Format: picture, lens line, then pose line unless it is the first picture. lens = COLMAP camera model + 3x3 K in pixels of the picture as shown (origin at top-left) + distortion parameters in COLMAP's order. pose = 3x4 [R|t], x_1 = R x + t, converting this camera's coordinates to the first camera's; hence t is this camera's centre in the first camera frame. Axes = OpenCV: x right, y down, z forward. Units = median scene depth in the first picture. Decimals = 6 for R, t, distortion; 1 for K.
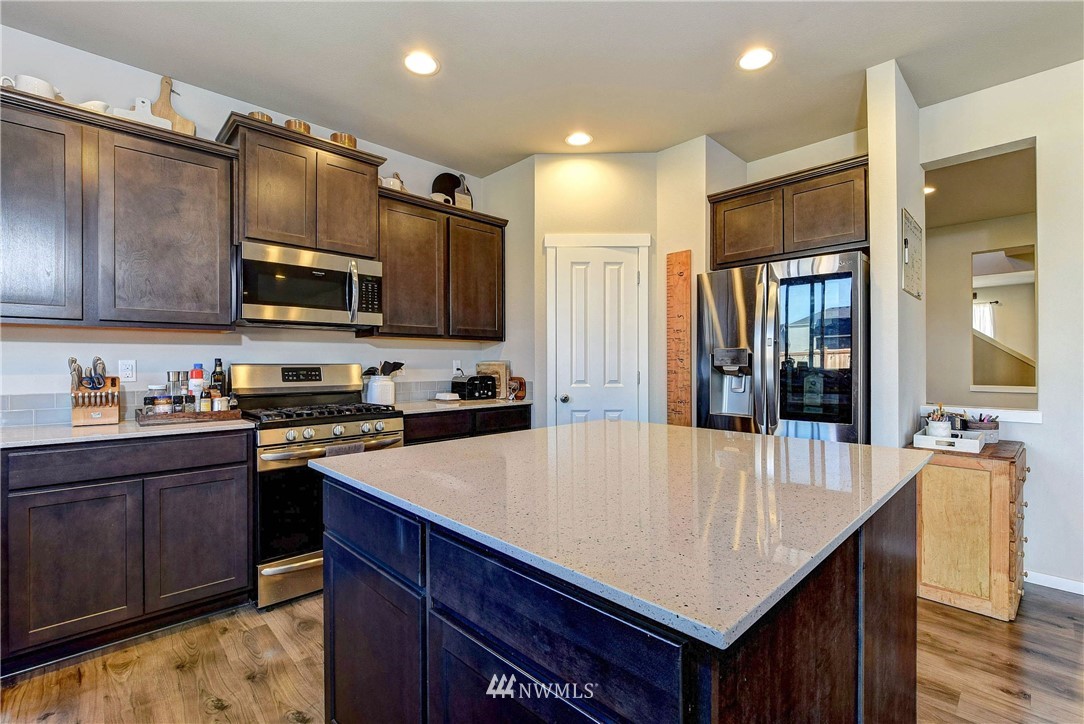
lens RADIAL K [[485.3, 0, 535.9], [0, 485.3, 358.2], [0, 0, 1]] dist [-0.000207, 0.000295]
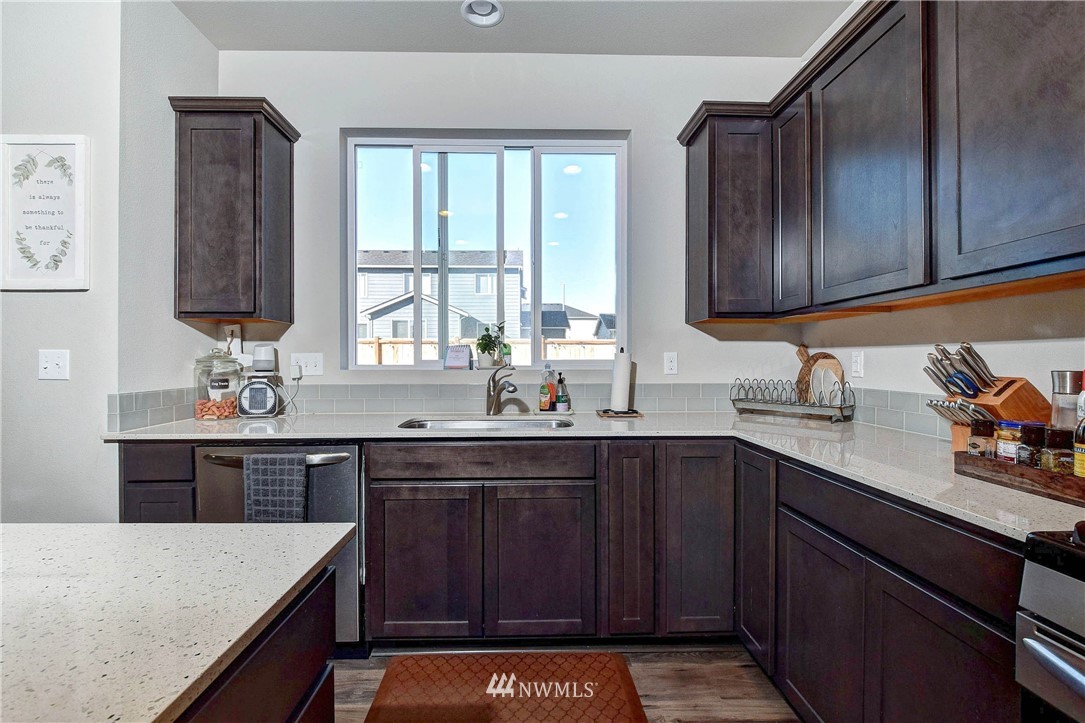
lens RADIAL K [[478.7, 0, 545.1], [0, 478.7, 361.9], [0, 0, 1]] dist [-0.008268, -0.000529]
pose [[-0.670100, 0.006875, -0.742239, -0.105449], [0.008362, 0.999964, 0.001713, 0.012499], [0.742224, -0.005059, -0.670133, 0.784695]]
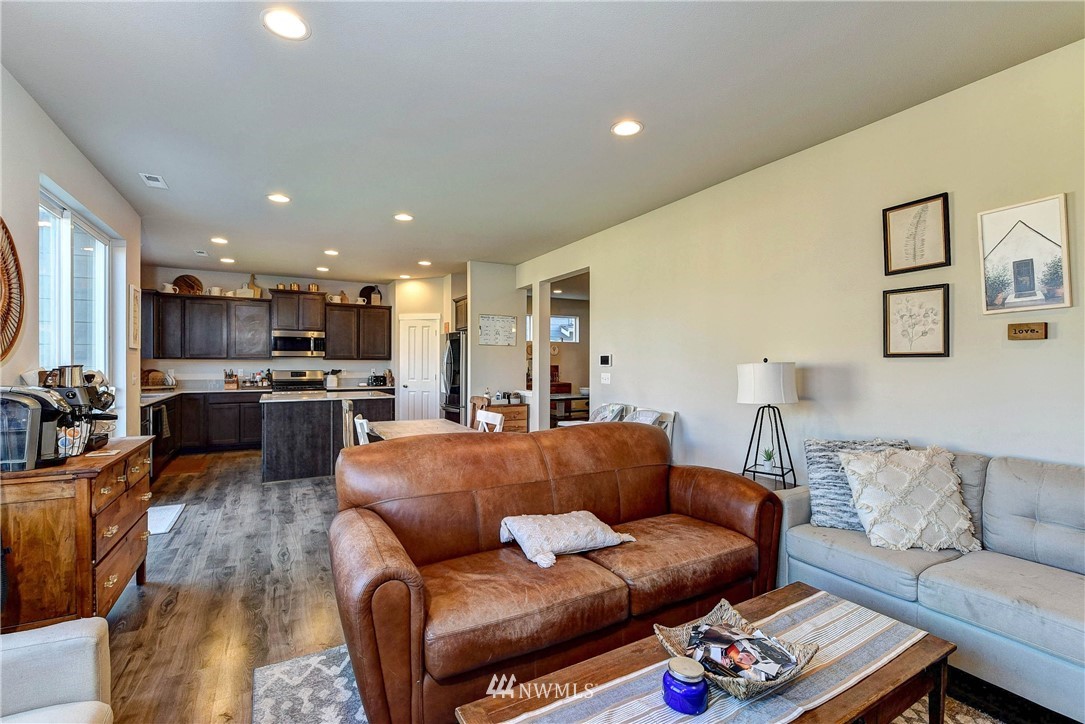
lens RADIAL K [[478.7, 0, 541.8], [0, 478.7, 359.3], [0, 0, 1]] dist [-0.008268, -0.000529]
pose [[0.967744, -0.000819, -0.251934, 1.557257], [0.000301, 0.999998, -0.002093, -0.046164], [0.251936, 0.001950, 0.967742, -1.280314]]
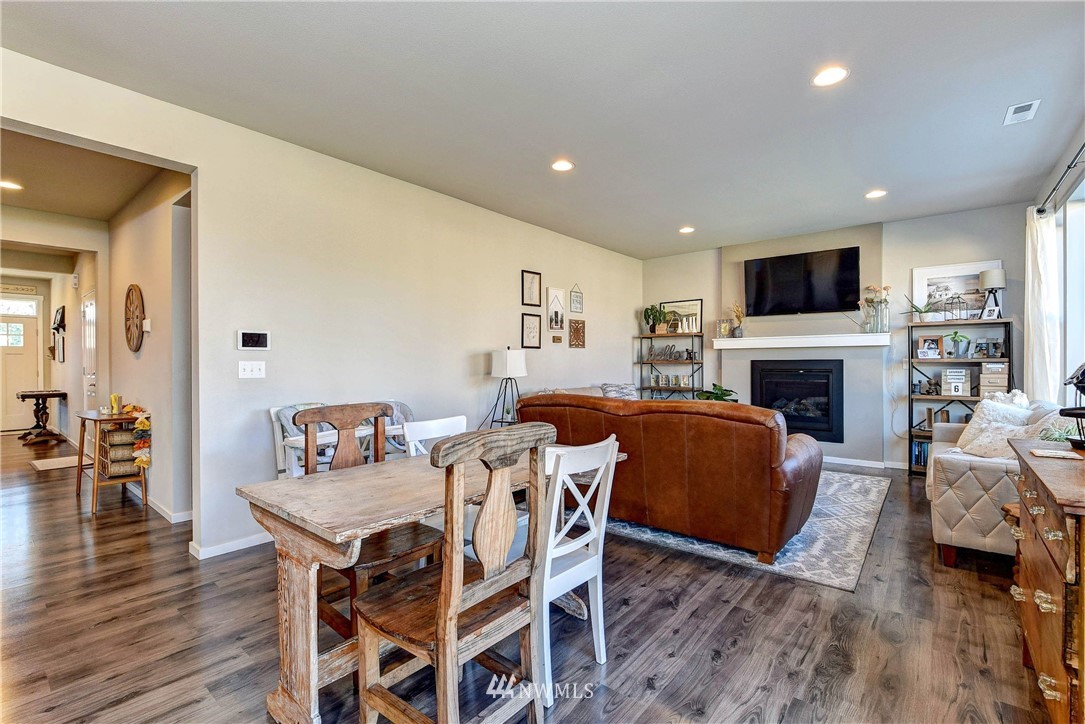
lens RADIAL K [[478.7, 0, 540.7], [0, 478.7, 362.7], [0, 0, 1]] dist [-0.008268, -0.000529]
pose [[-0.104580, 0.002849, 0.994512, -5.239454], [0.000173, 0.999996, -0.002847, 0.218934], [-0.994516, -0.000126, -0.104580, 4.739299]]
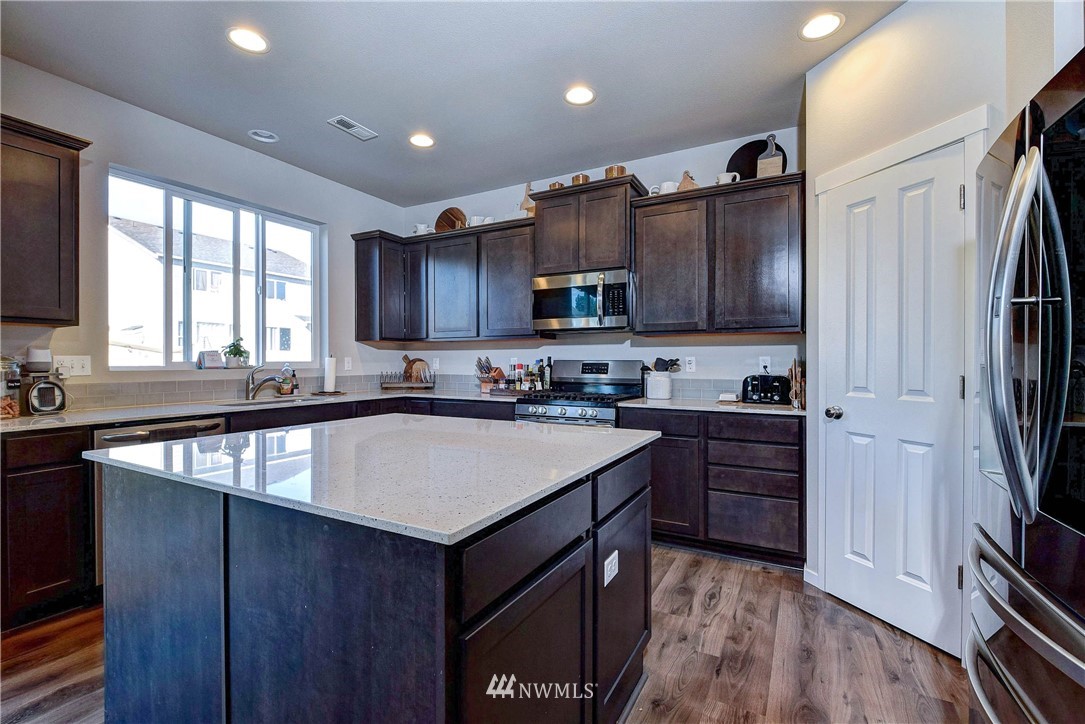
lens RADIAL K [[478.7, 0, 538.4], [0, 478.7, 365.8], [0, 0, 1]] dist [-0.008268, -0.000529]
pose [[0.297080, 0.011263, -0.954786, 0.707874], [0.006540, 0.999883, 0.013829, 0.007670], [0.954830, -0.010353, 0.296972, 0.500167]]
